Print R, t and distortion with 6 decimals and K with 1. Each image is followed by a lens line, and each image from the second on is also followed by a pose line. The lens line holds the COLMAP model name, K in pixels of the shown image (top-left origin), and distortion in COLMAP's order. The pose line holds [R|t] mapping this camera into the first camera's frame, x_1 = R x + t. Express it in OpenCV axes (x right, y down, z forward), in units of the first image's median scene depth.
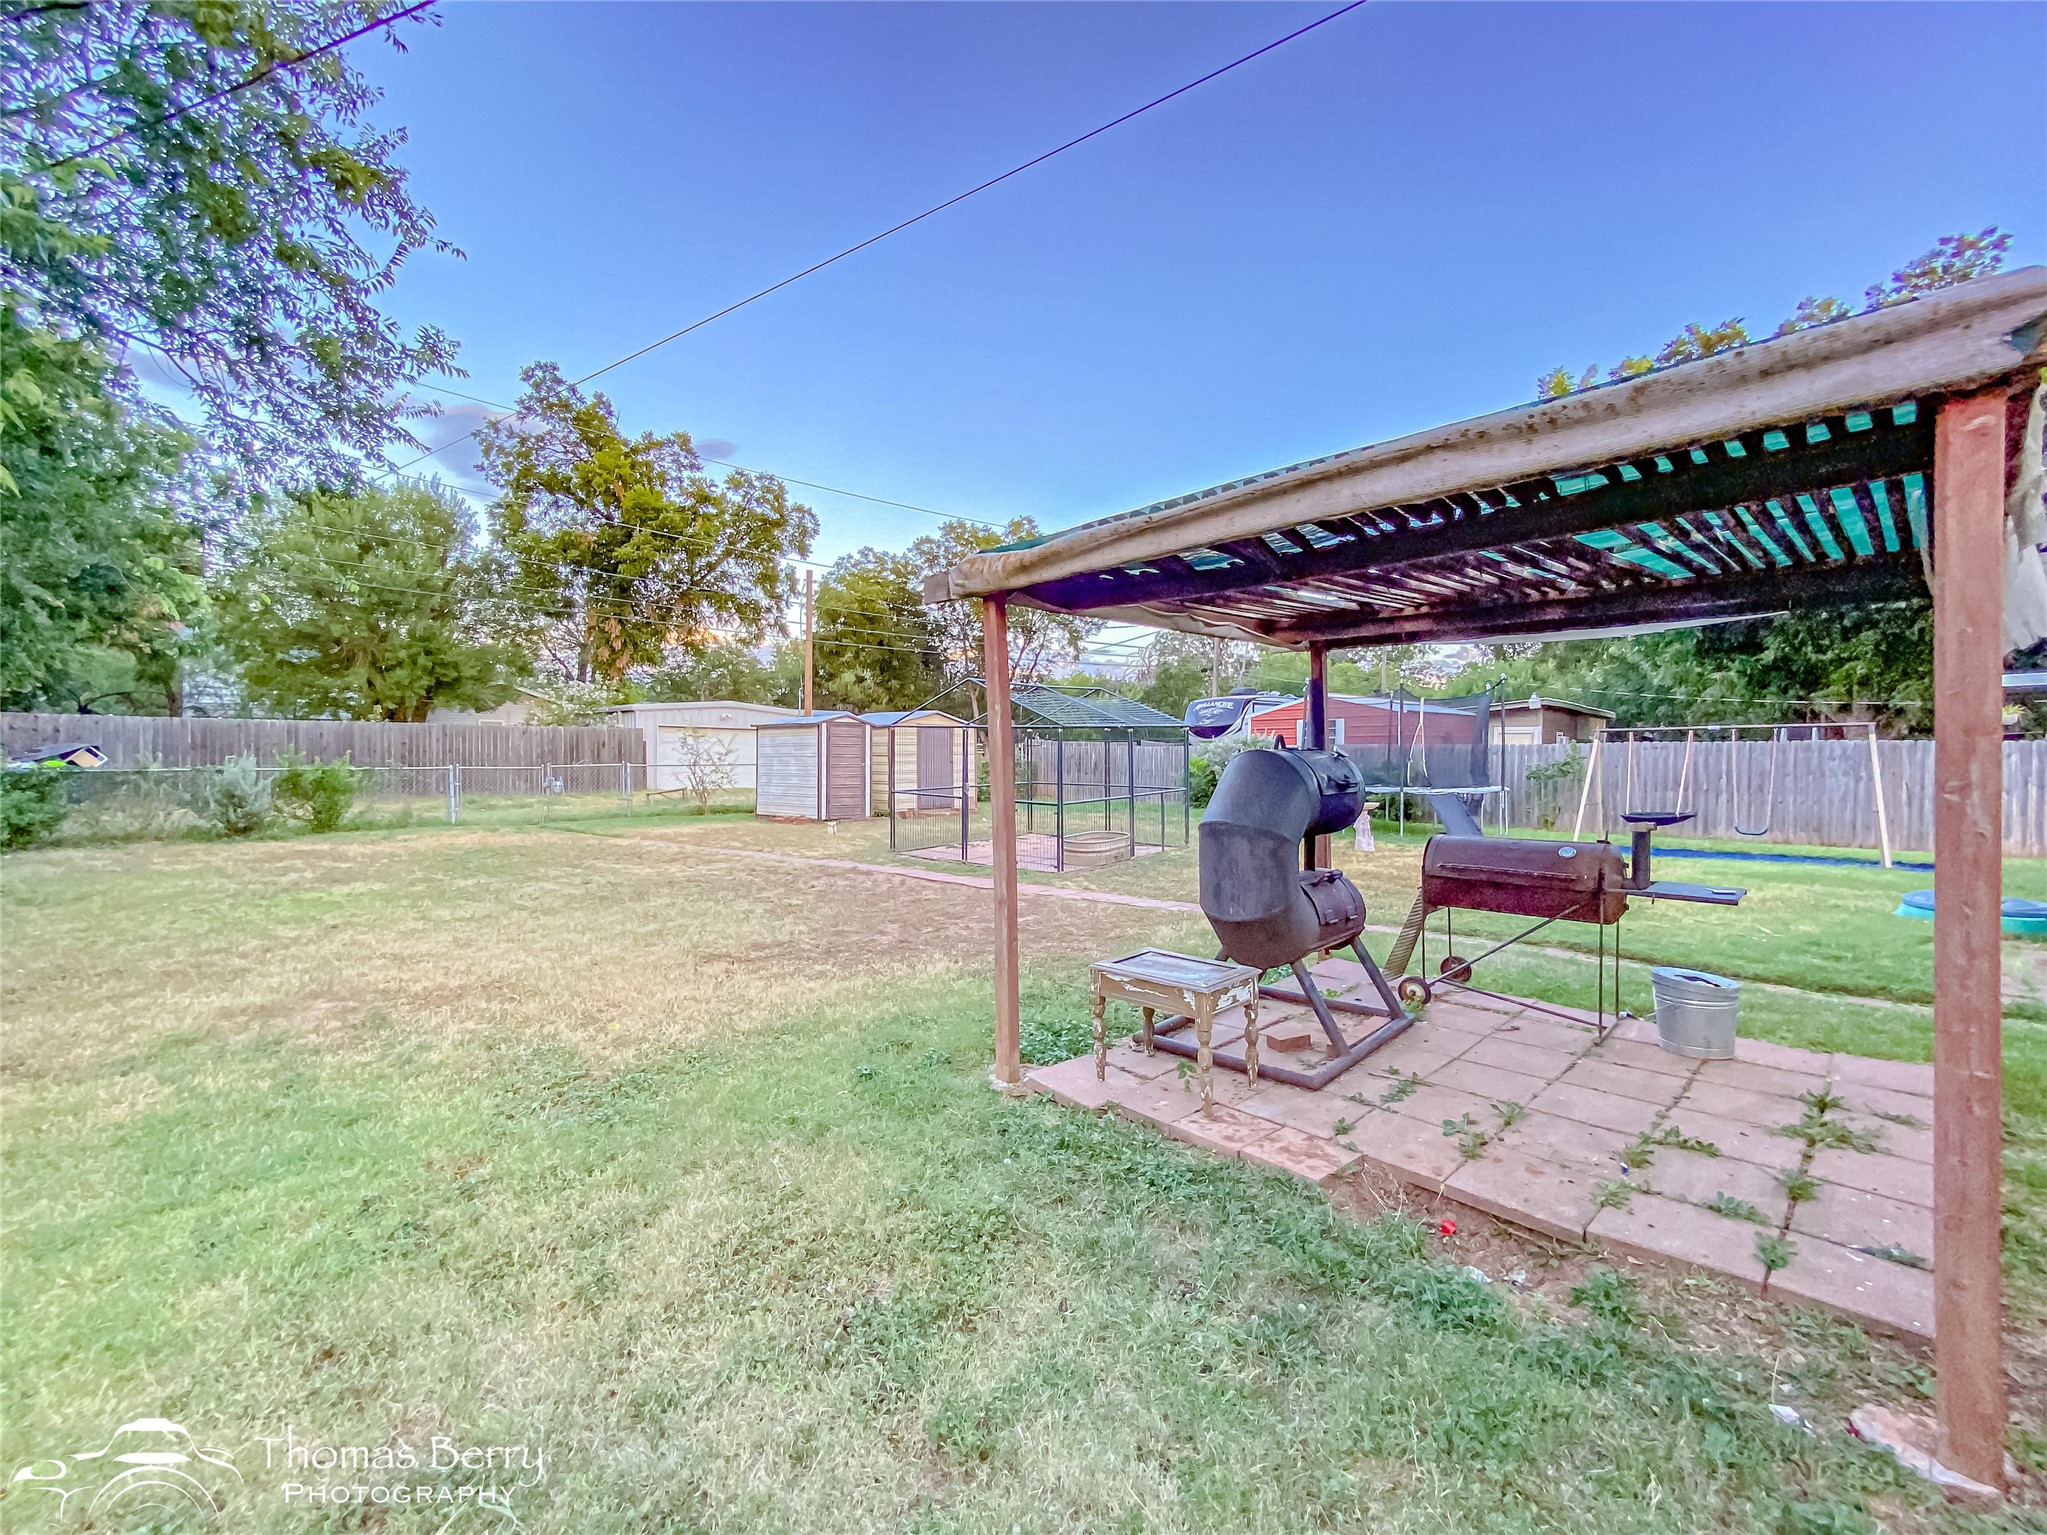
lens RADIAL K [[871.4, 0, 1015.3], [0, 871.4, 768.2], [0, 0, 1]] dist [0.000273, 0.000167]
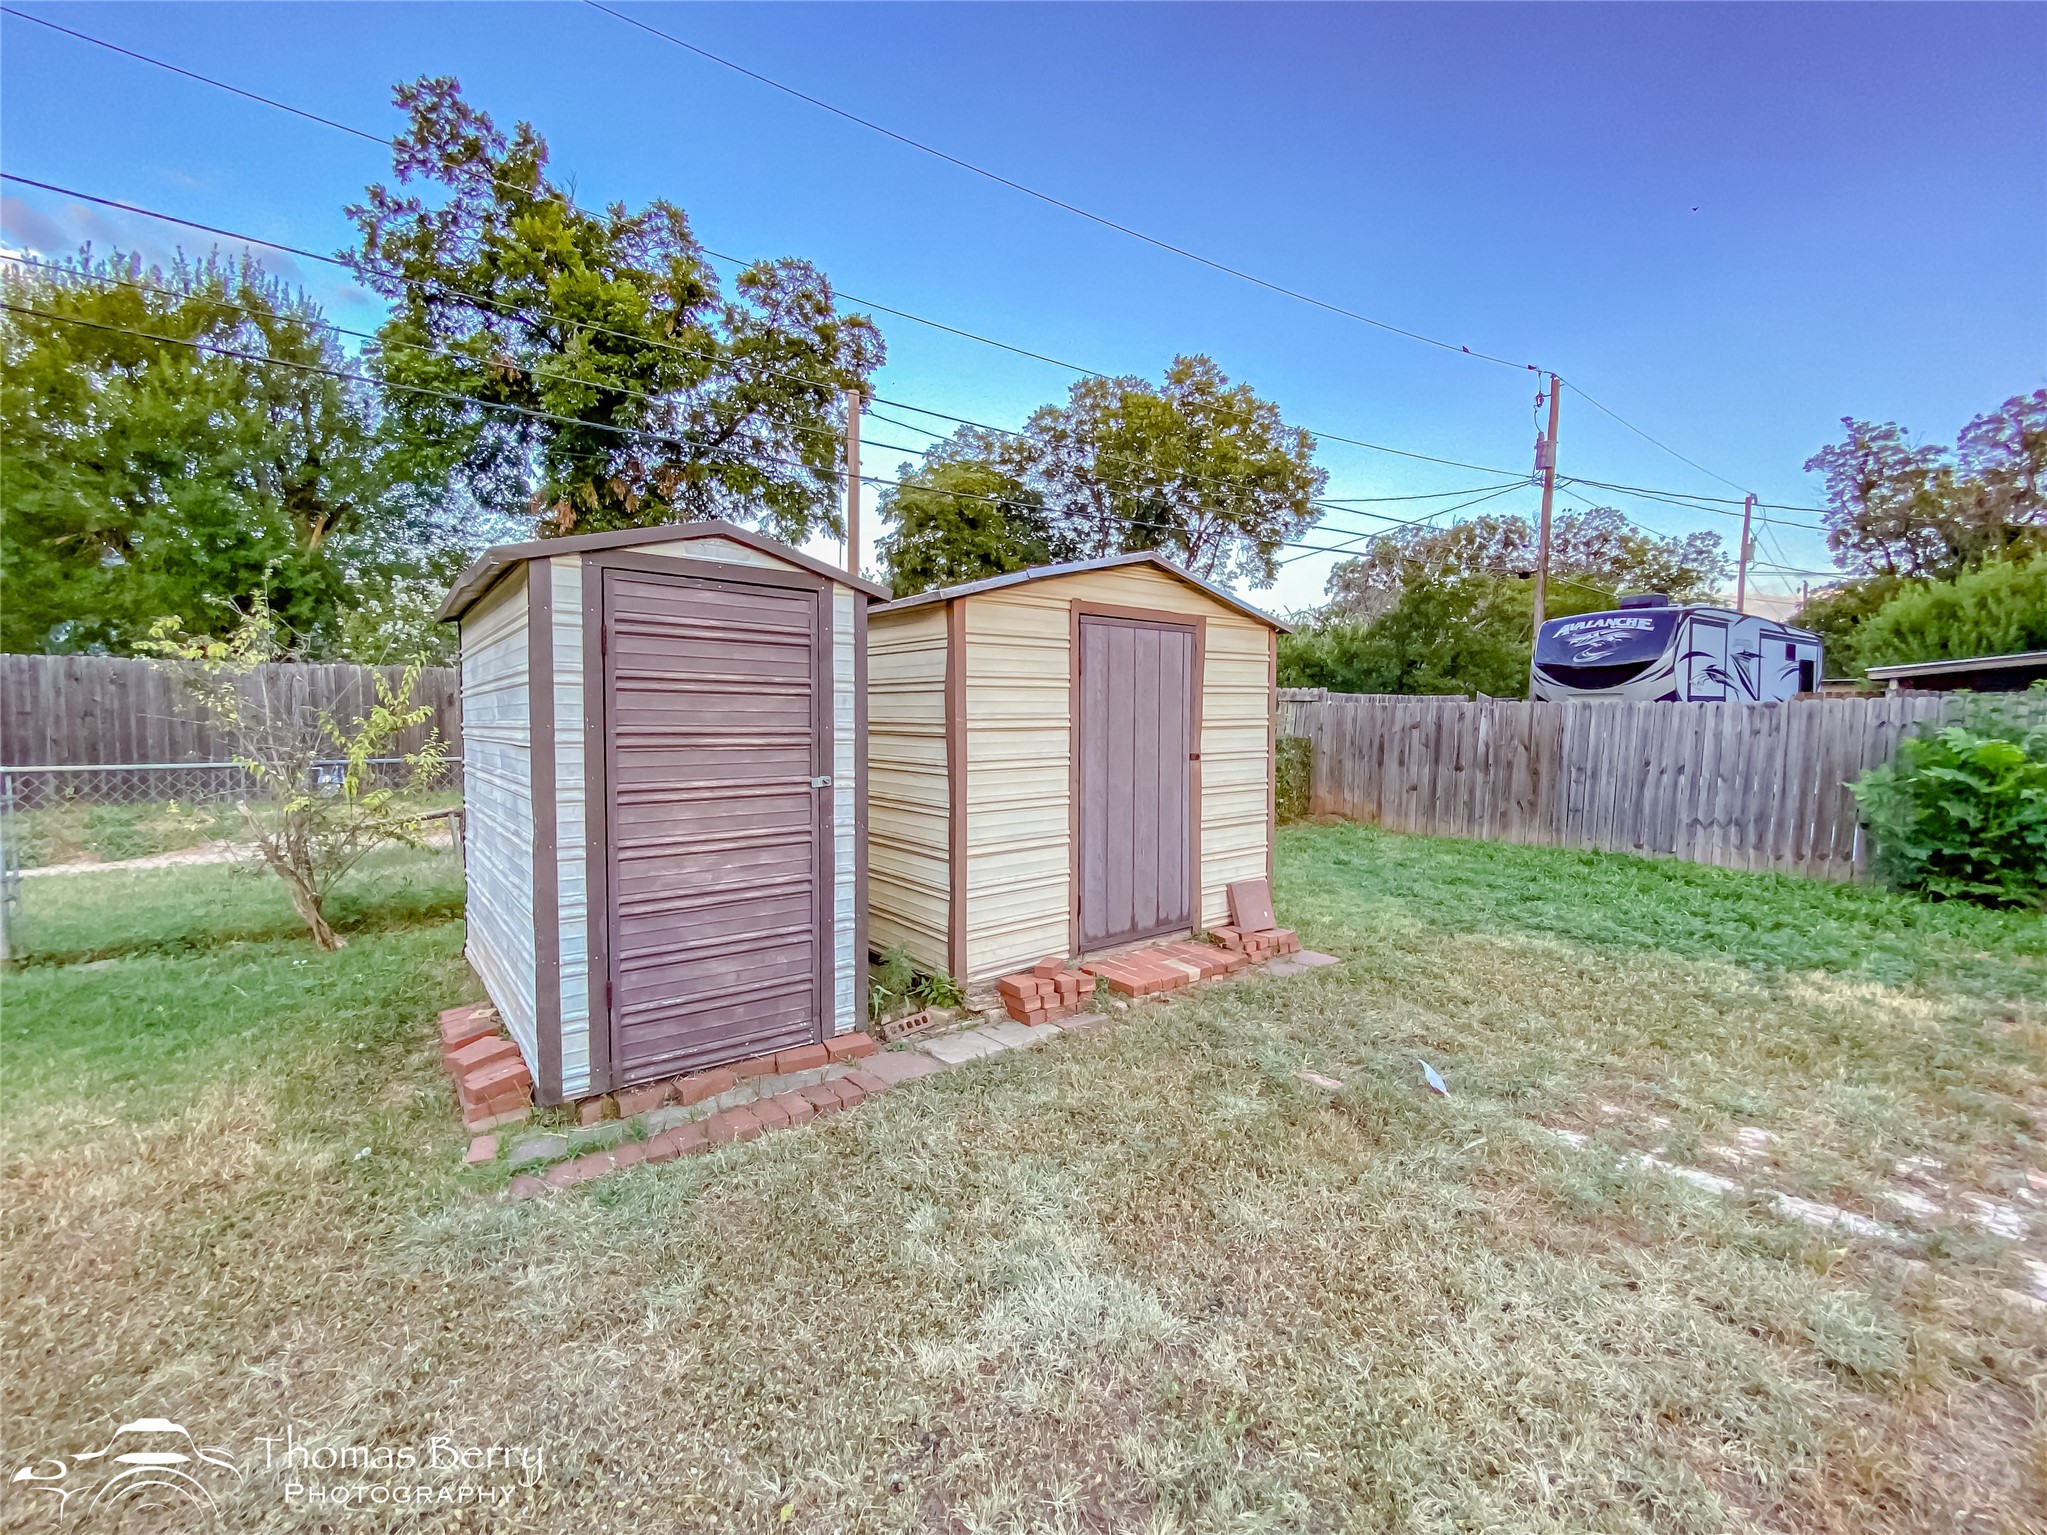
lens RADIAL K [[837.1, 0, 1024.7], [0, 837.1, 758.8], [0, 0, 1]] dist [0.026925, -0.016699]
pose [[0.992698, 0.005189, -0.120518, -0.051004], [-0.000395, 0.999209, 0.039762, -0.008656], [0.120629, -0.039424, 0.991915, 0.403657]]
